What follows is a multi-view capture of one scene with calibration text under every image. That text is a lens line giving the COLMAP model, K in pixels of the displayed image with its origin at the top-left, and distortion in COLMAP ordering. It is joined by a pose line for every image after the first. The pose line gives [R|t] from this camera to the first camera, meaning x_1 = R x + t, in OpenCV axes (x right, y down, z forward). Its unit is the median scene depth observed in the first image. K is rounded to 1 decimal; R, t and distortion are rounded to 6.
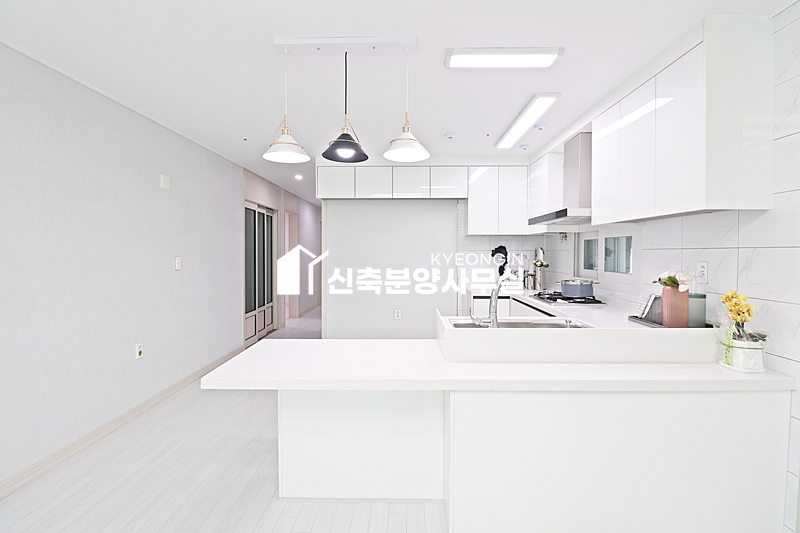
lens RADIAL K [[369.1, 0, 399.5], [0, 369.1, 259.5], [0, 0, 1]] dist [-0.003005, -0.010978]
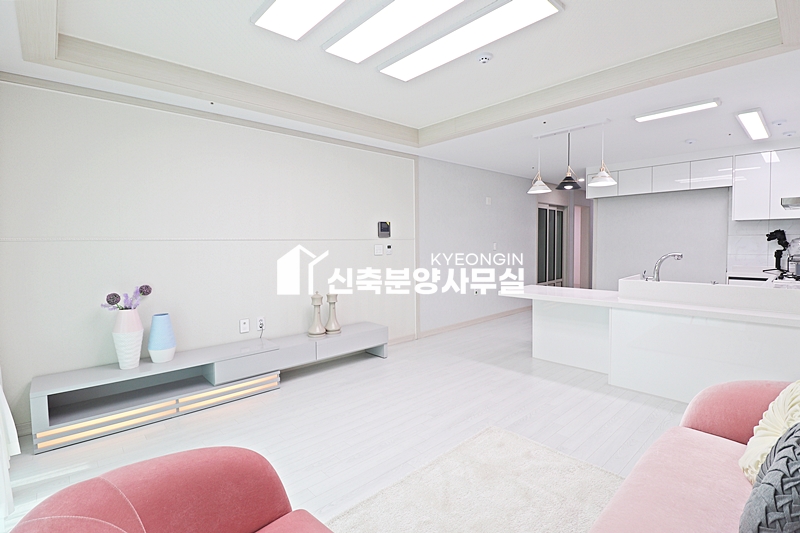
lens RADIAL K [[382.7, 0, 400.0], [0, 382.7, 258.4], [0, 0, 1]] dist [-0.011448, -0.001907]
pose [[0.691719, 0.021657, -0.721842, 0.369528], [-0.001758, 0.999598, 0.028306, 0.015435], [0.722165, -0.018311, 0.691478, -0.539645]]
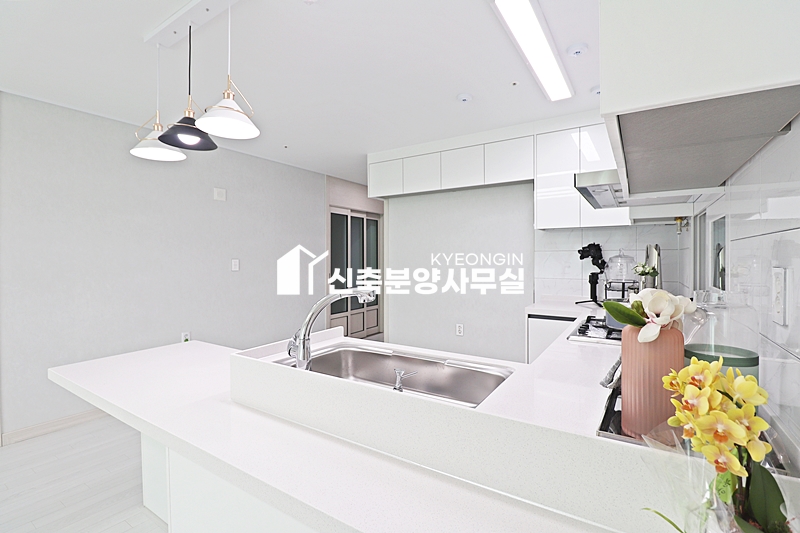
lens RADIAL K [[369.1, 0, 399.5], [0, 369.1, 259.5], [0, 0, 1]] dist [-0.003005, -0.010978]
pose [[0.848349, -0.001202, -0.529436, 0.402254], [-0.006619, 0.999895, -0.012875, 0.004228], [0.529396, 0.014427, 0.848252, 0.282630]]
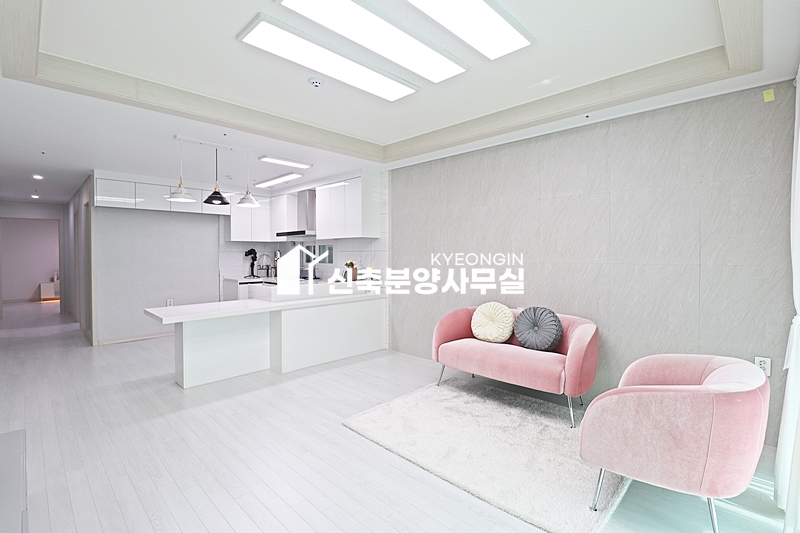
lens RADIAL K [[369.1, 0, 399.5], [0, 369.1, 259.5], [0, 0, 1]] dist [-0.003005, -0.010978]
pose [[0.688098, -0.014776, 0.725467, -0.478434], [0.017038, 0.999846, 0.004205, 0.011009], [-0.725417, 0.009467, 0.688244, -0.543958]]
